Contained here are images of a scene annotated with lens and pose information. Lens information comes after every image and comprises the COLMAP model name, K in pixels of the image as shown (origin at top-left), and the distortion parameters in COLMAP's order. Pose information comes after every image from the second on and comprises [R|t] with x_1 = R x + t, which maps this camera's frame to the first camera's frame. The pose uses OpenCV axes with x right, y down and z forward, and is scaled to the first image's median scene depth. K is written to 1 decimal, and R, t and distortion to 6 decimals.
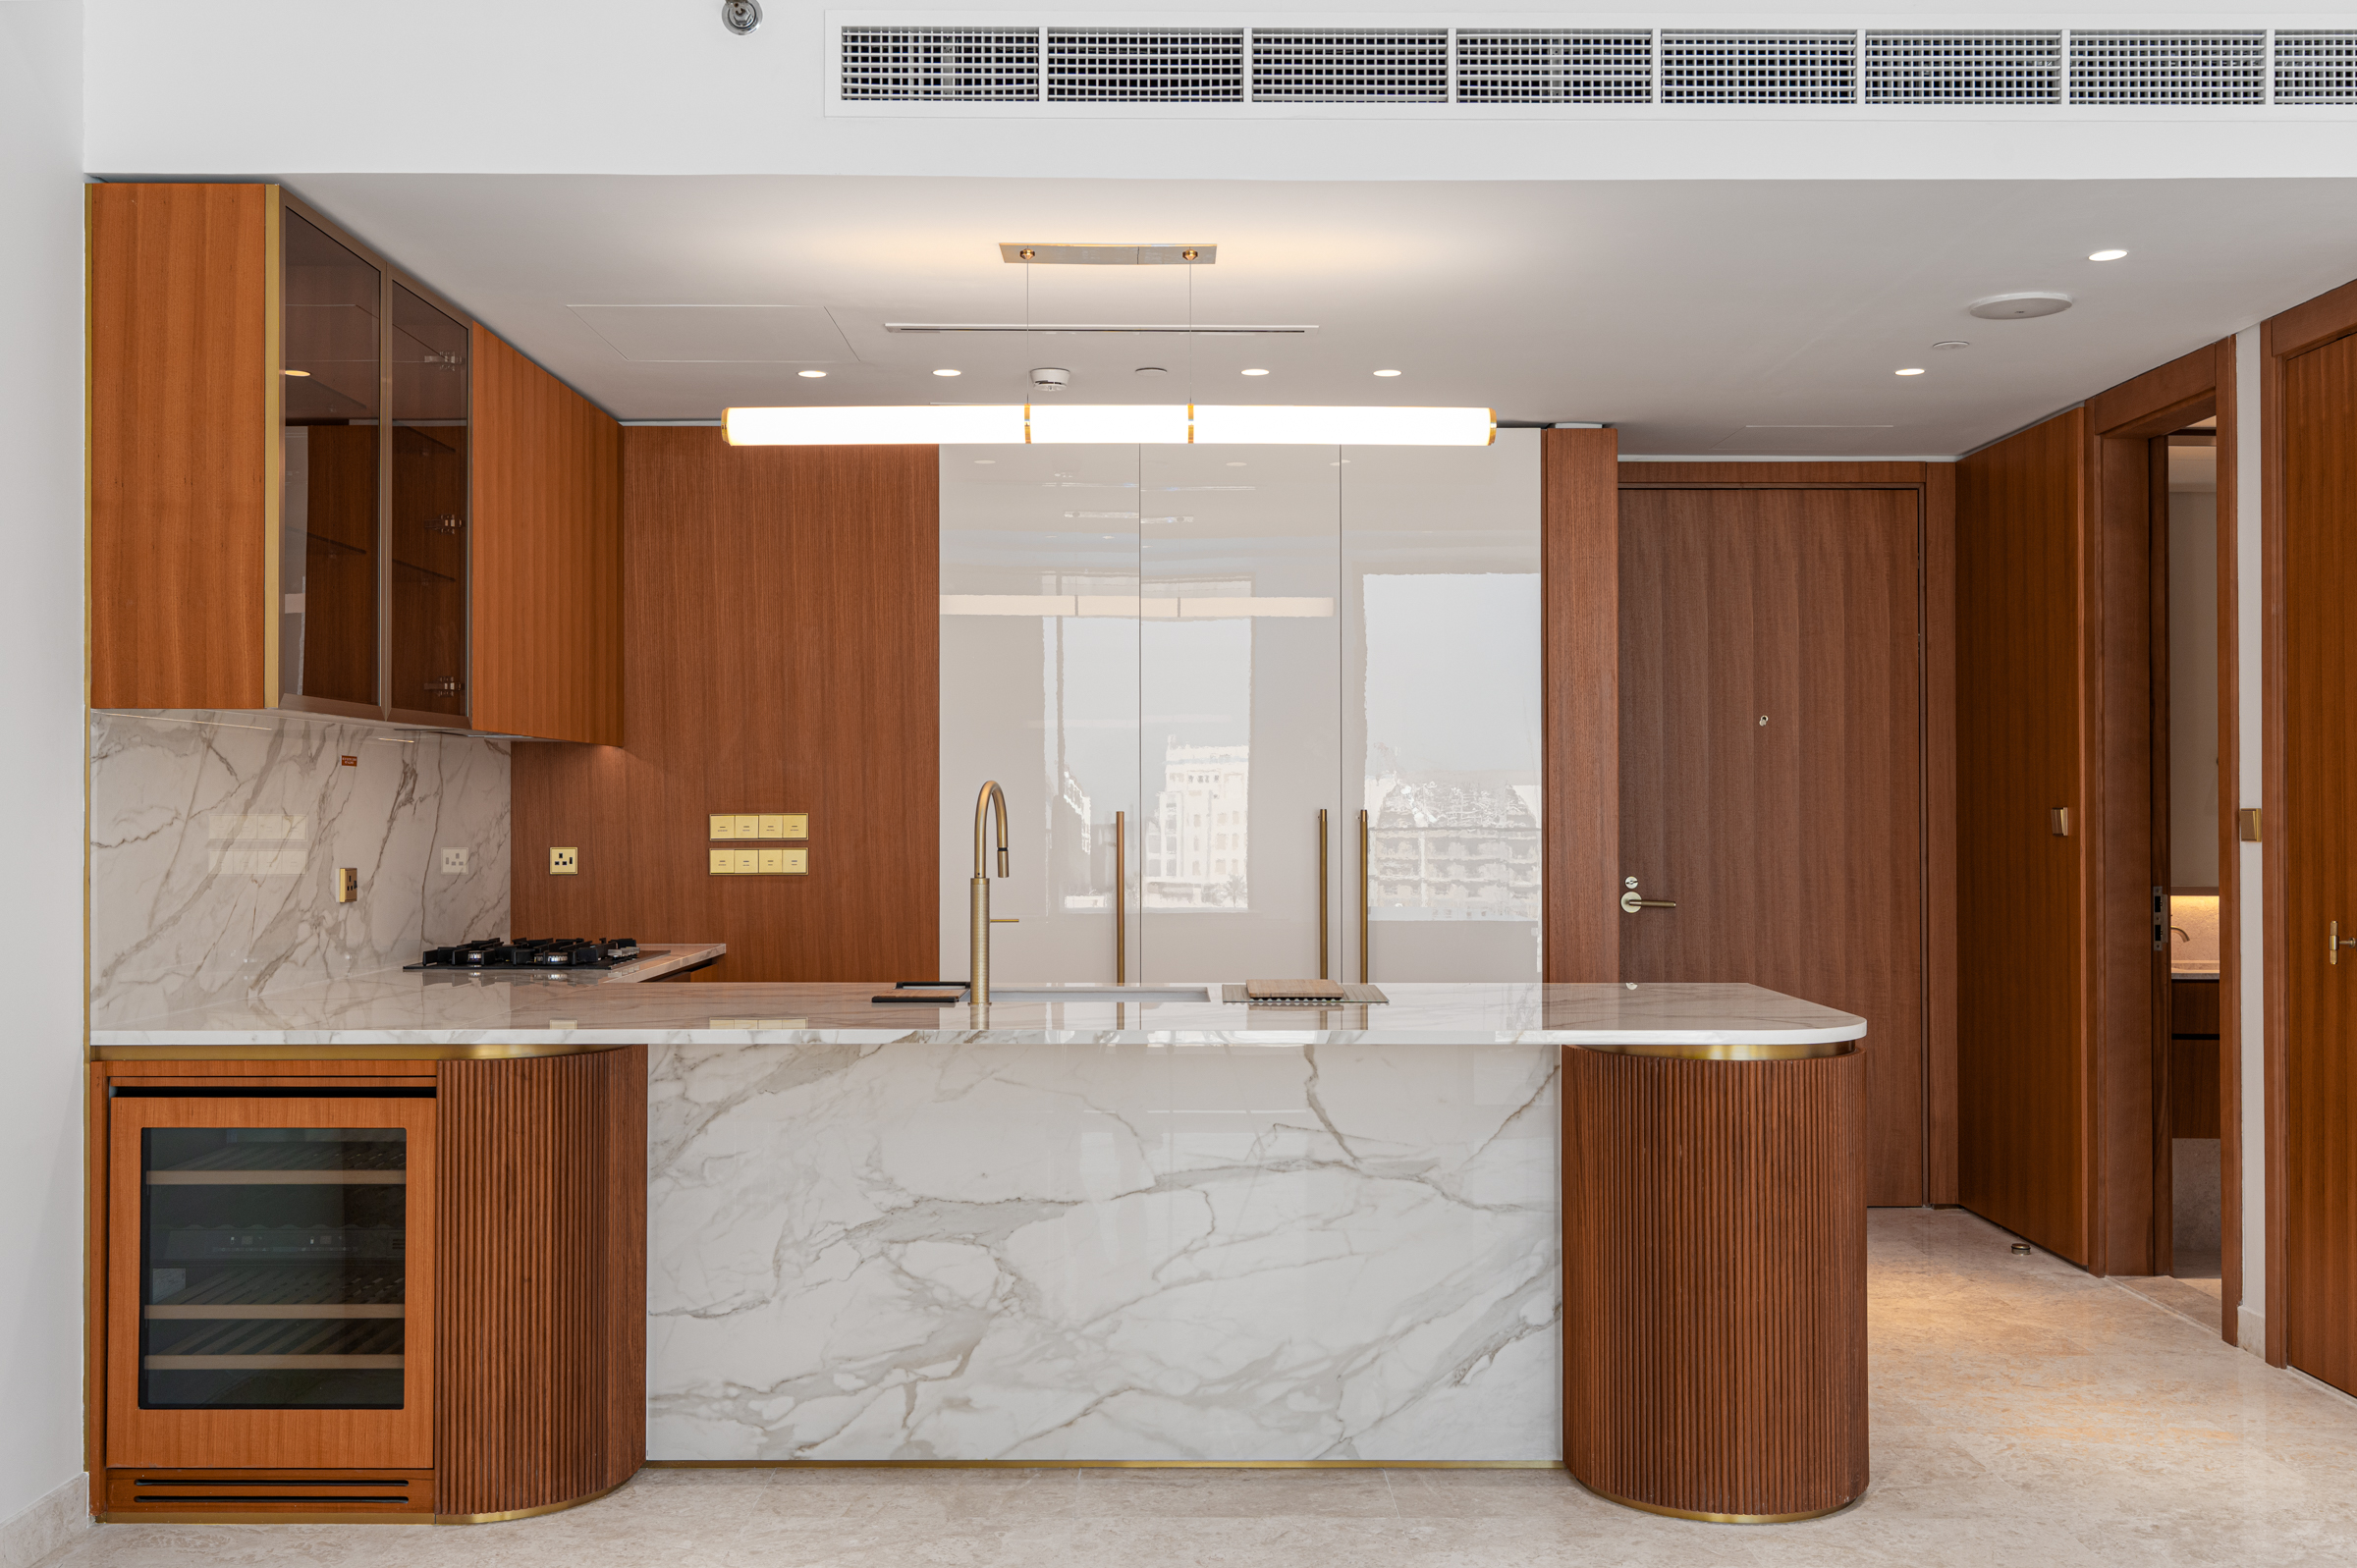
lens RADIAL K [[2170.8, 0, 1167.0], [0, 2170.8, 791.2], [0, 0, 1]] dist [0.000214, 0.000000]
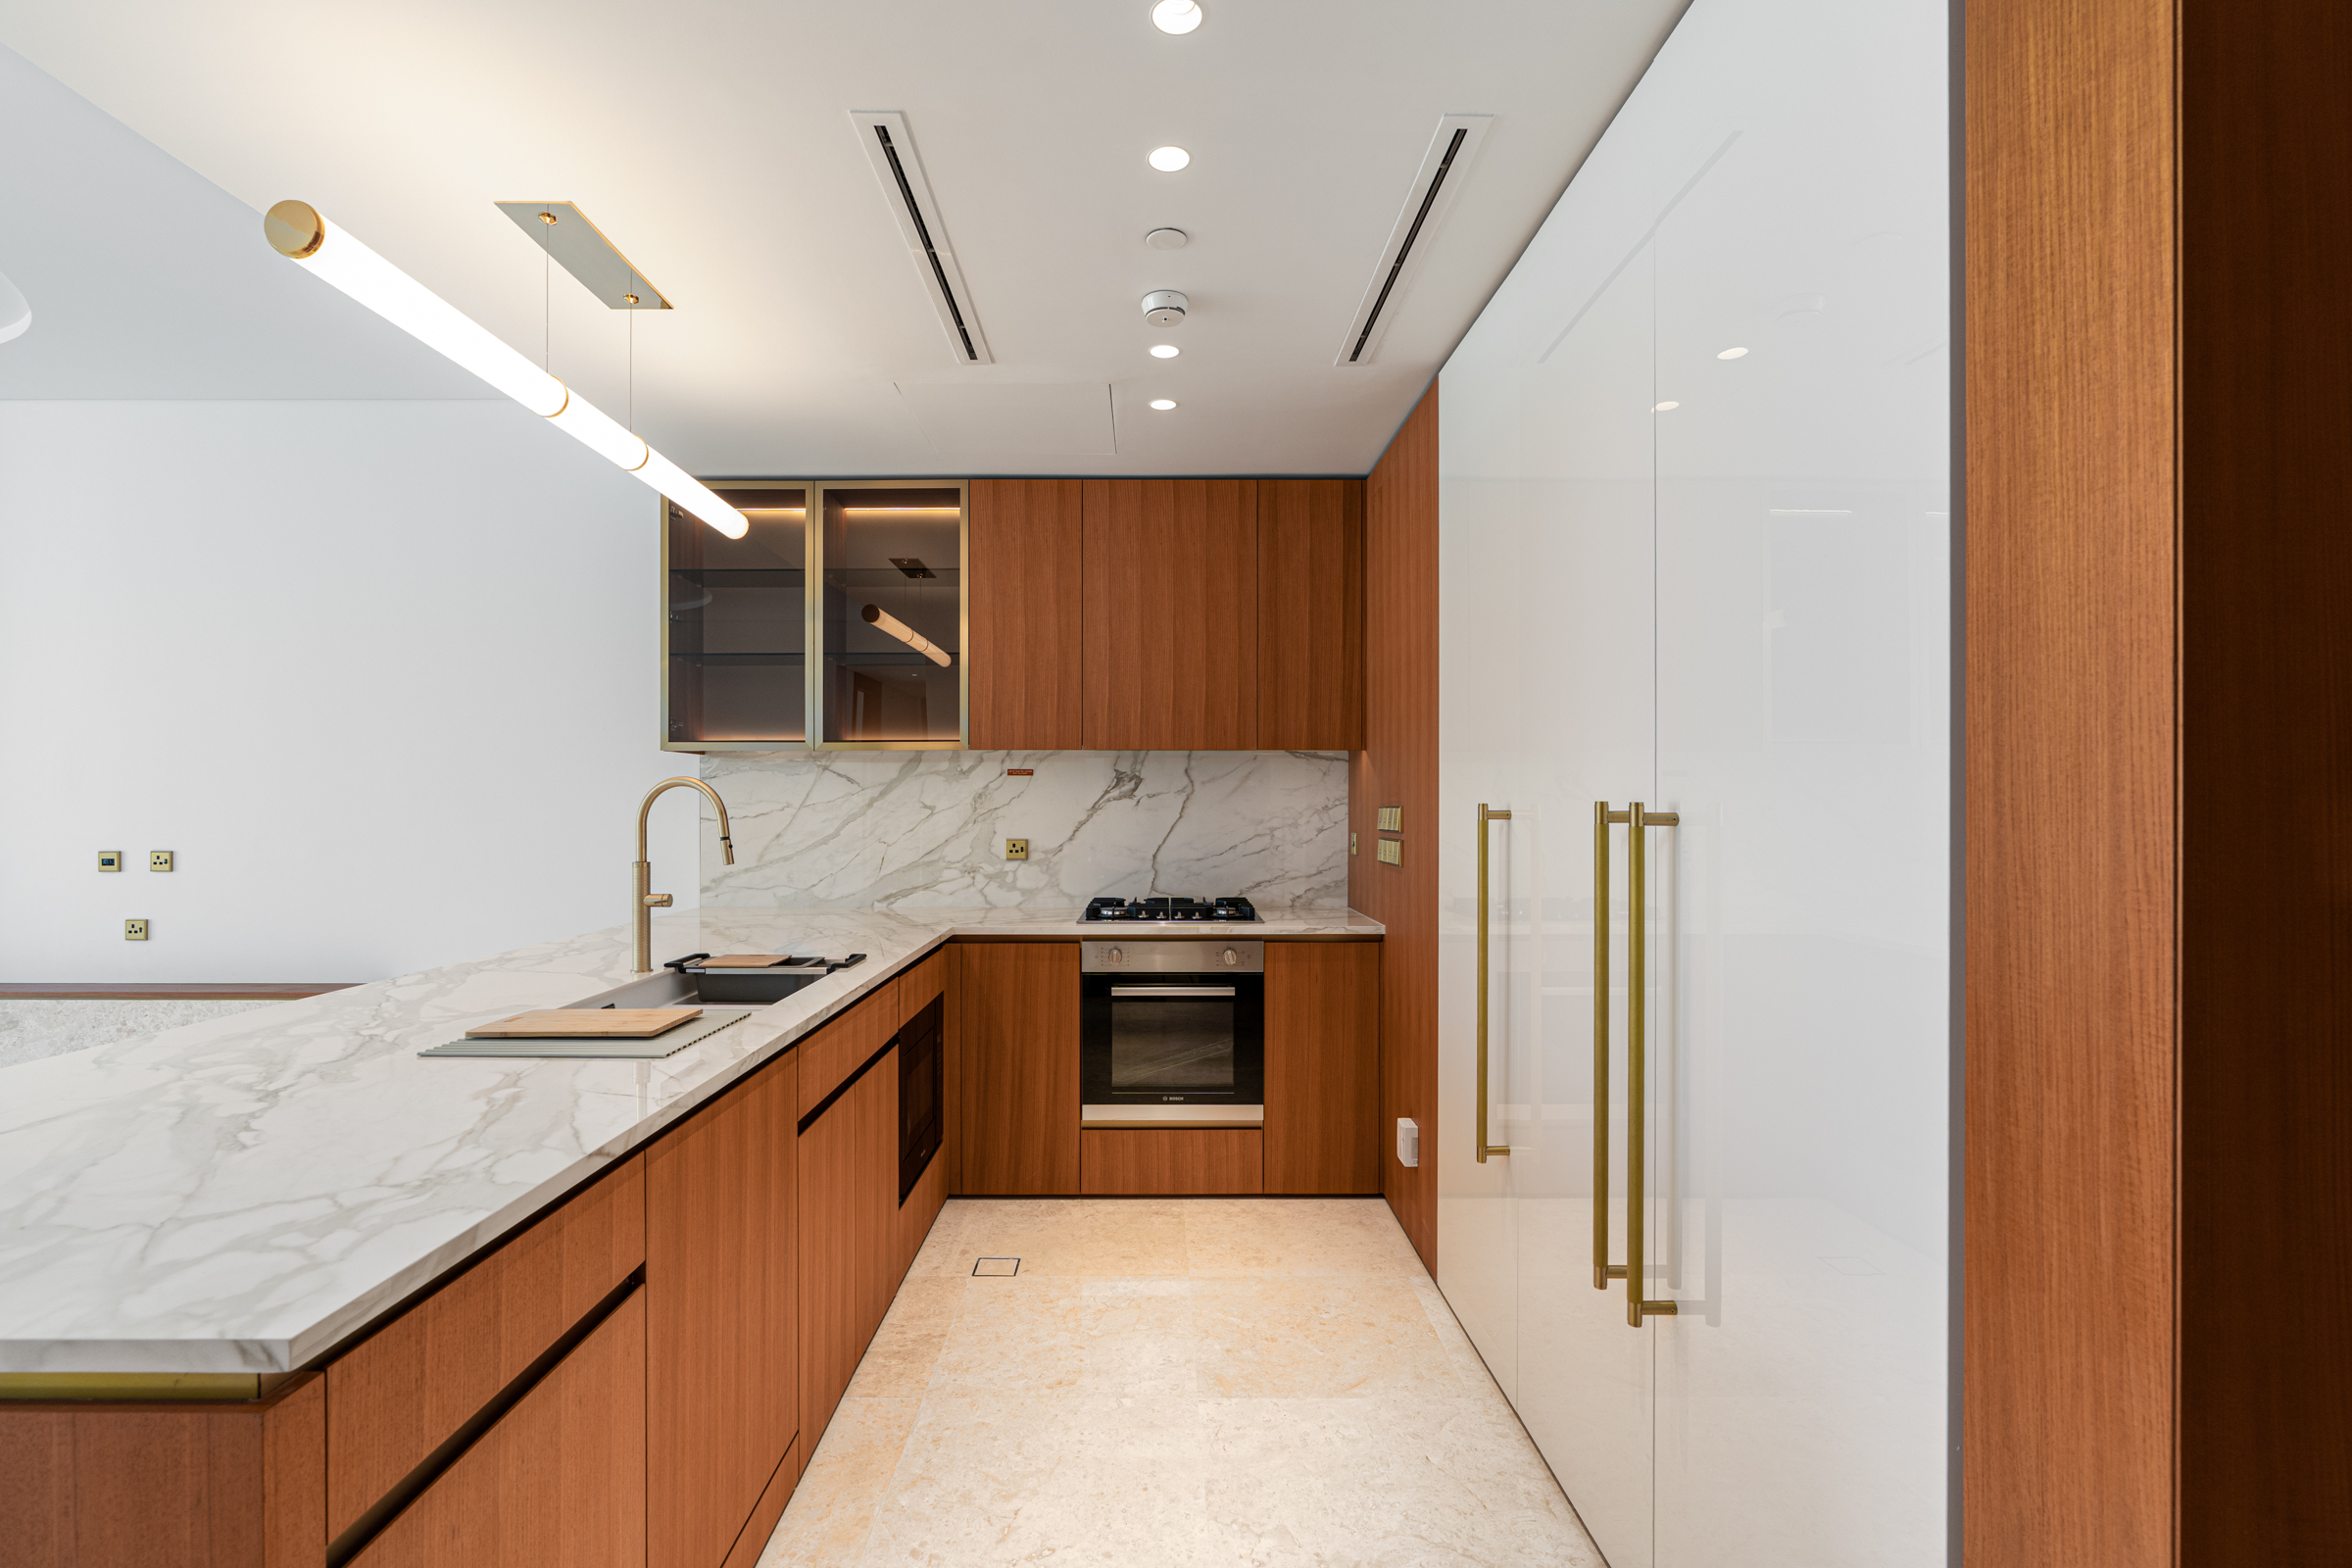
lens RADIAL K [[1065.0, 0, 1155.9], [0, 1065.0, 813.2], [0, 0, 1]] dist [-0.011623, 0.003166]
pose [[-0.001749, 0.006823, -0.999975, 0.496391], [0.008301, 0.999942, 0.006808, 0.014203], [0.999964, -0.008289, -0.001805, 1.329739]]
